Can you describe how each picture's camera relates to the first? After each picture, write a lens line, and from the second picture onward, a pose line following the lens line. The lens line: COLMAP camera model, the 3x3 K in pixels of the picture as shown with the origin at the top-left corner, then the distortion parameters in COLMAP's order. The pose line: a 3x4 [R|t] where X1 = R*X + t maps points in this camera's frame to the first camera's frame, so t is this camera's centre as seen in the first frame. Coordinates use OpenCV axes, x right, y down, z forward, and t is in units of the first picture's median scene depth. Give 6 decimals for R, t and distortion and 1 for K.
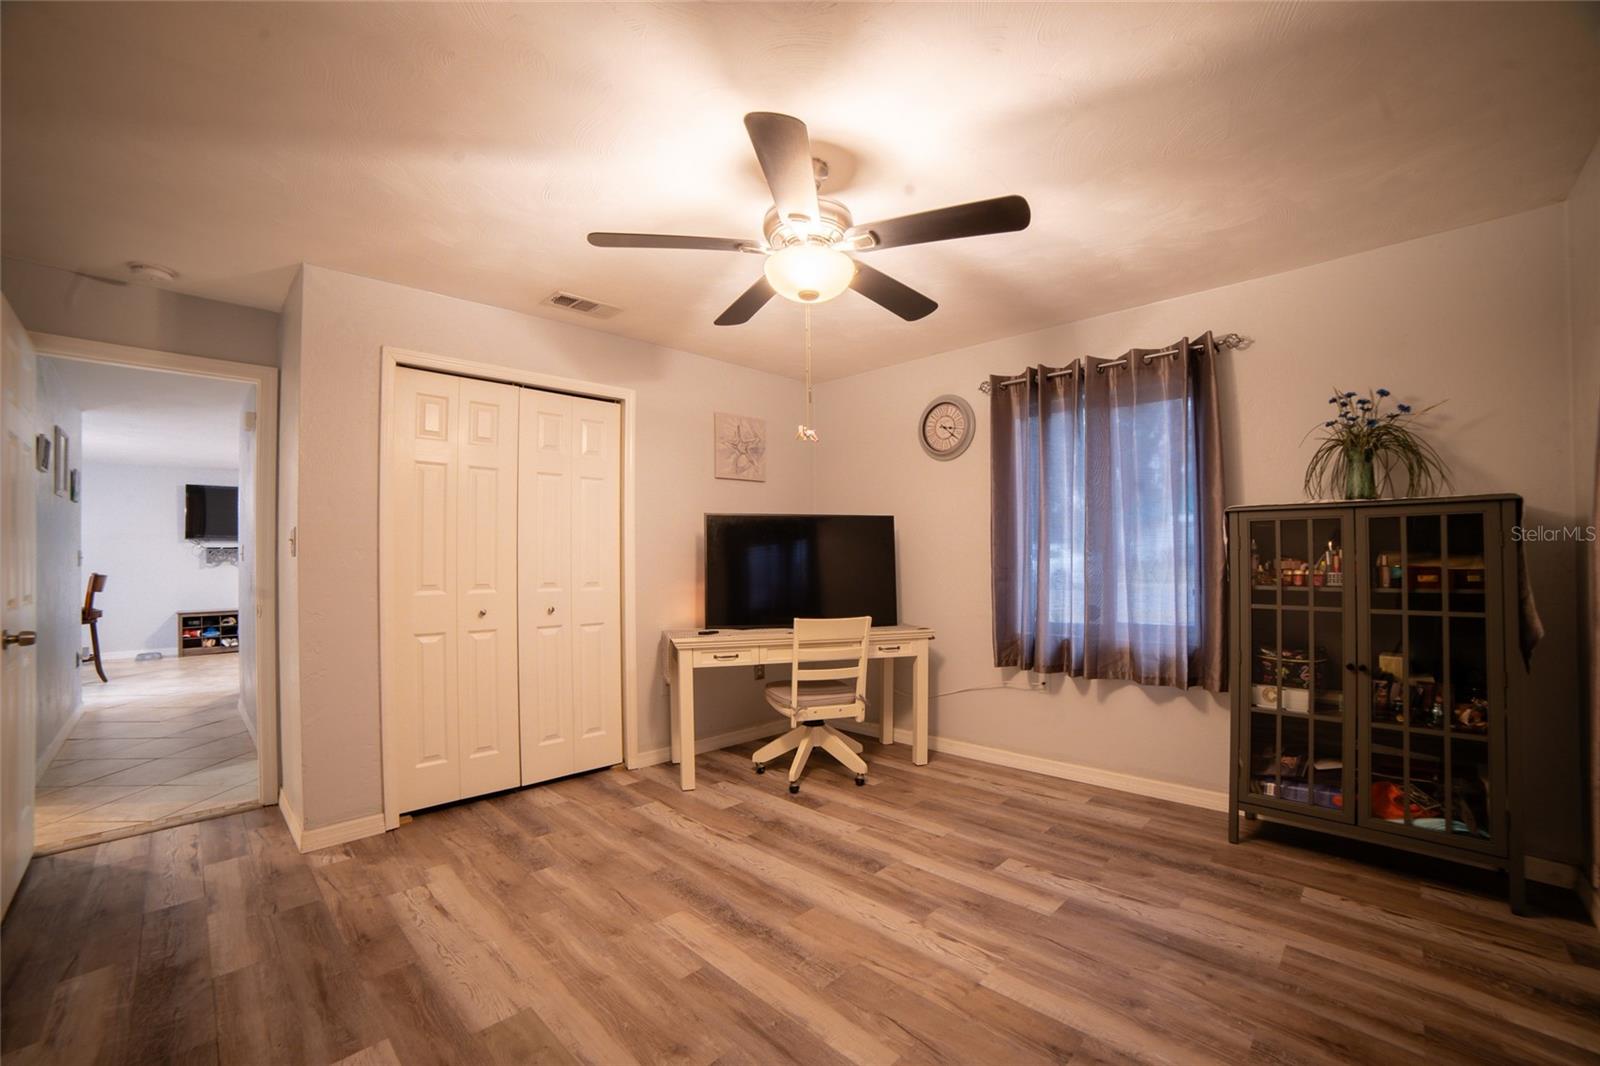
lens RADIAL K [[661.8, 0, 803.9], [0, 661.8, 547.3], [0, 0, 1]] dist [-0.108240, 0.039374]
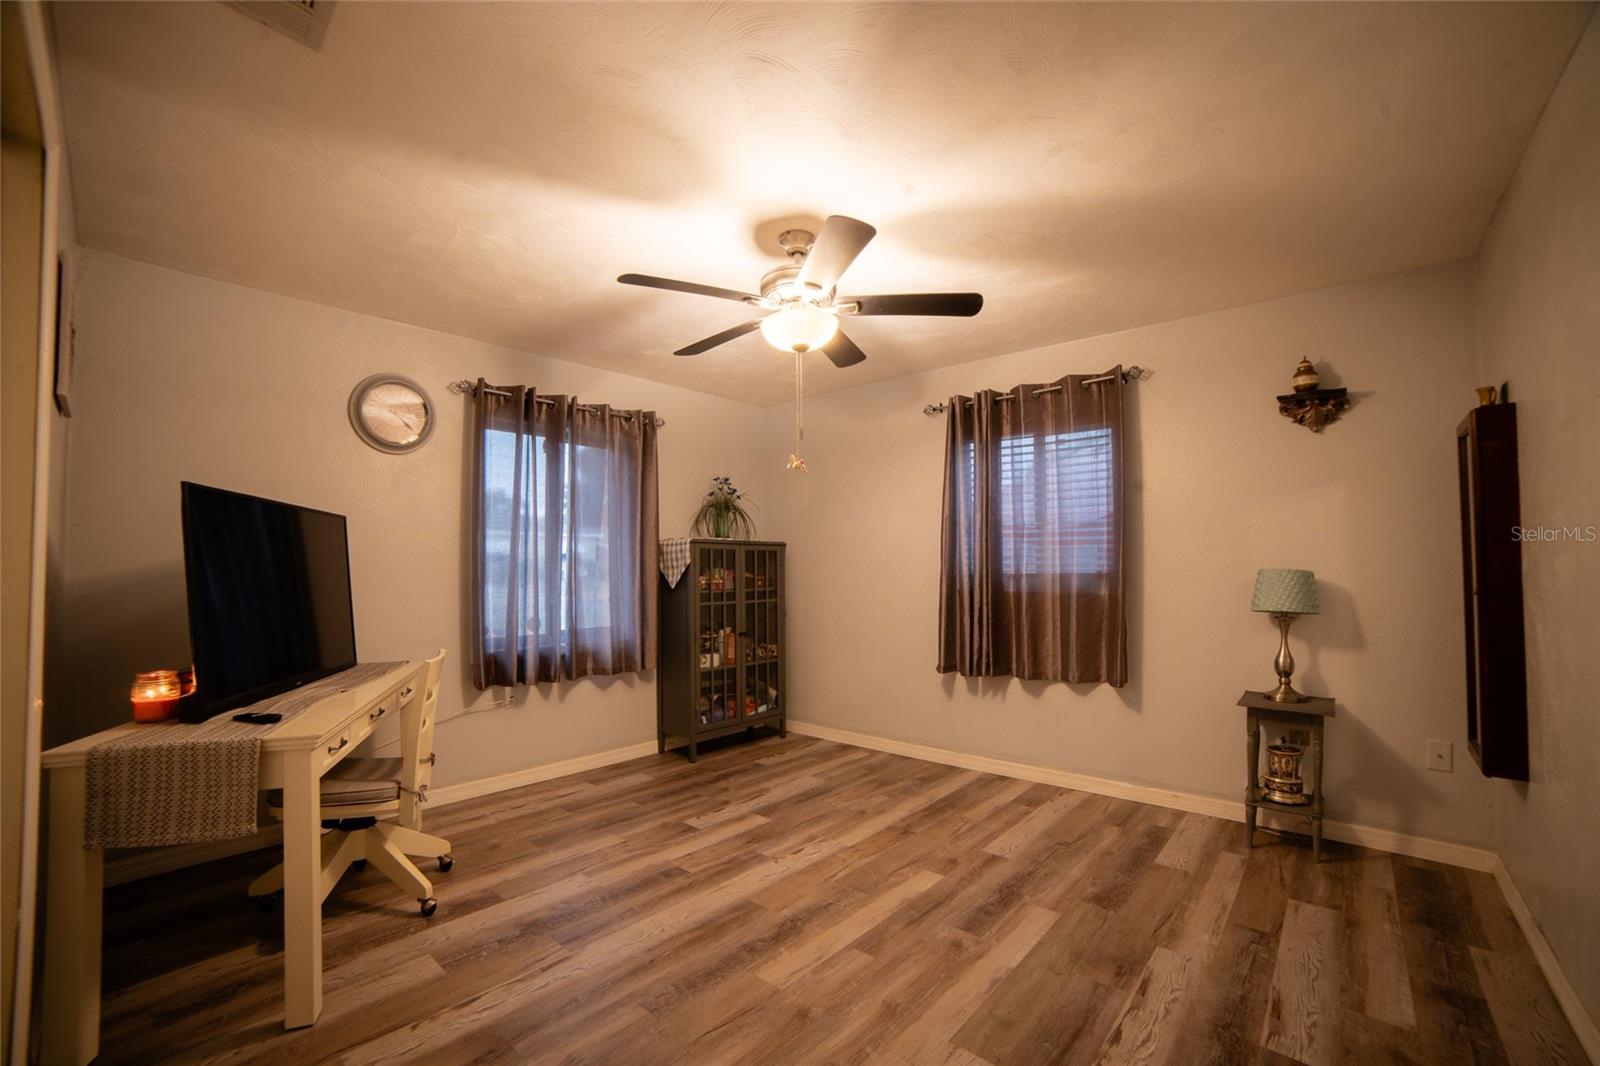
lens RADIAL K [[661.8, 0, 803.9], [0, 661.8, 547.3], [0, 0, 1]] dist [-0.108240, 0.039374]
pose [[-0.054957, 0.038698, 0.997739, -0.833530], [-0.006866, 0.999210, -0.039134, 0.014803], [-0.998465, -0.009001, -0.054648, 0.758312]]
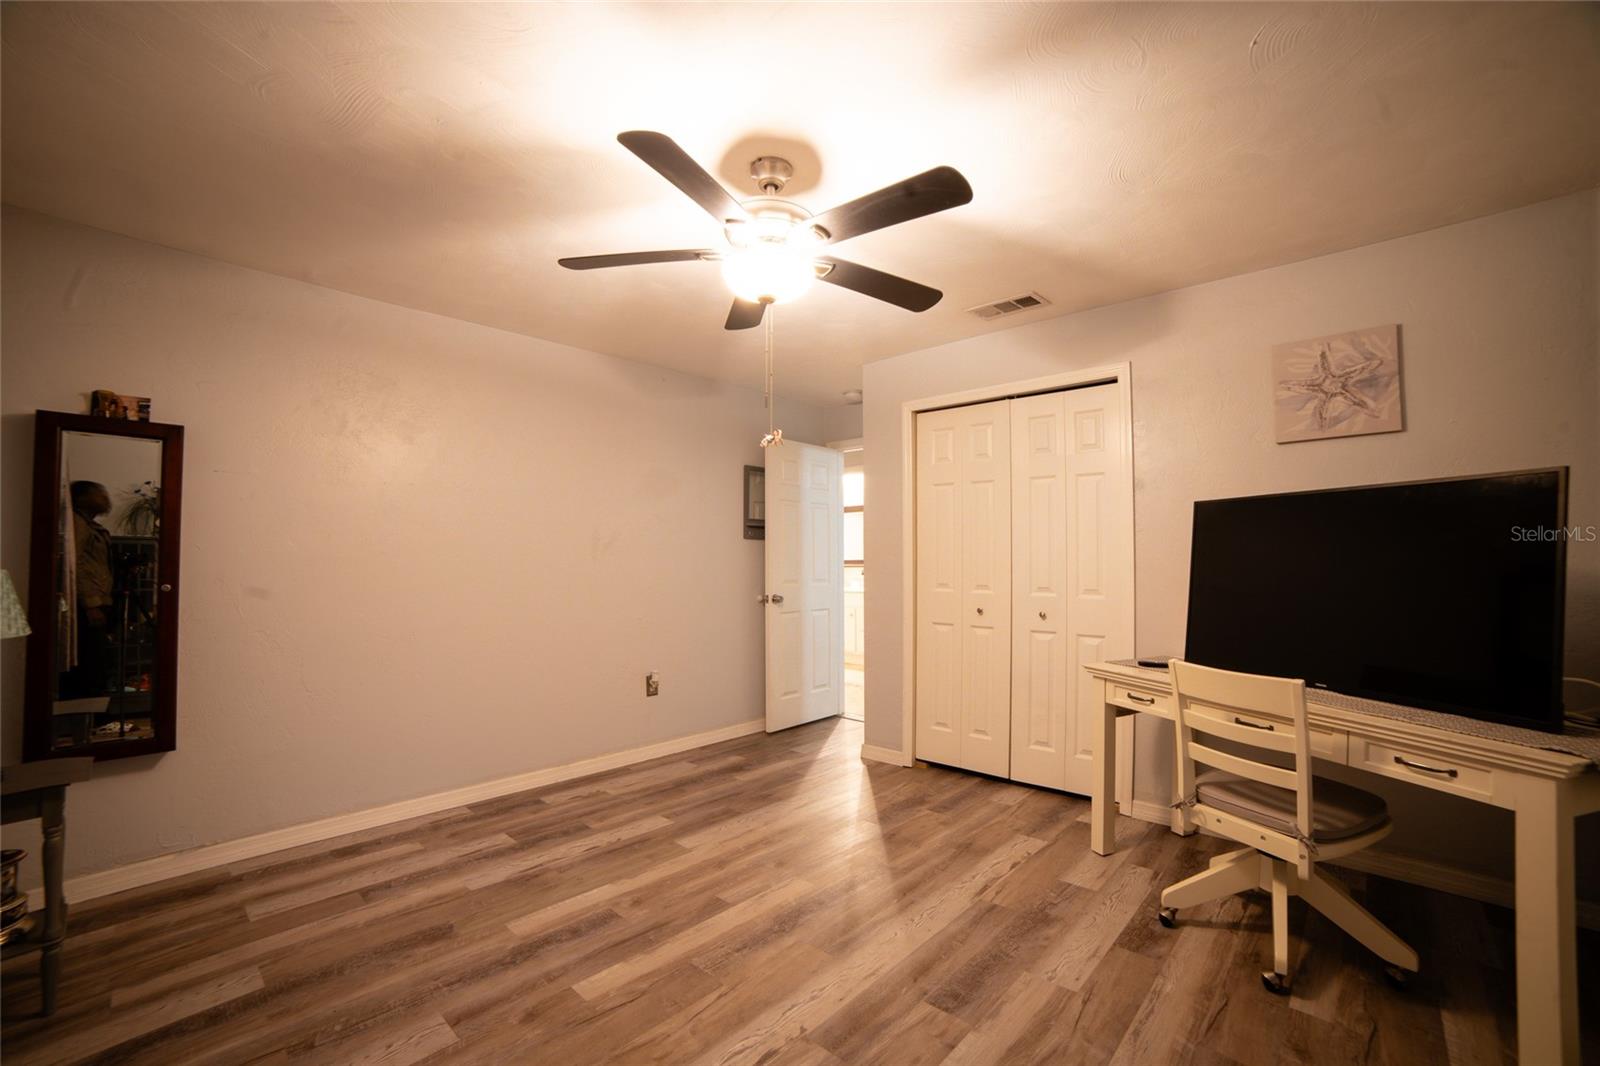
lens RADIAL K [[661.8, 0, 803.9], [0, 661.8, 547.3], [0, 0, 1]] dist [-0.108240, 0.039374]
pose [[0.033750, -0.012870, -0.999347, 0.708284], [0.013332, 0.999834, -0.012426, 0.001304], [0.999341, -0.012903, 0.033916, 0.730476]]
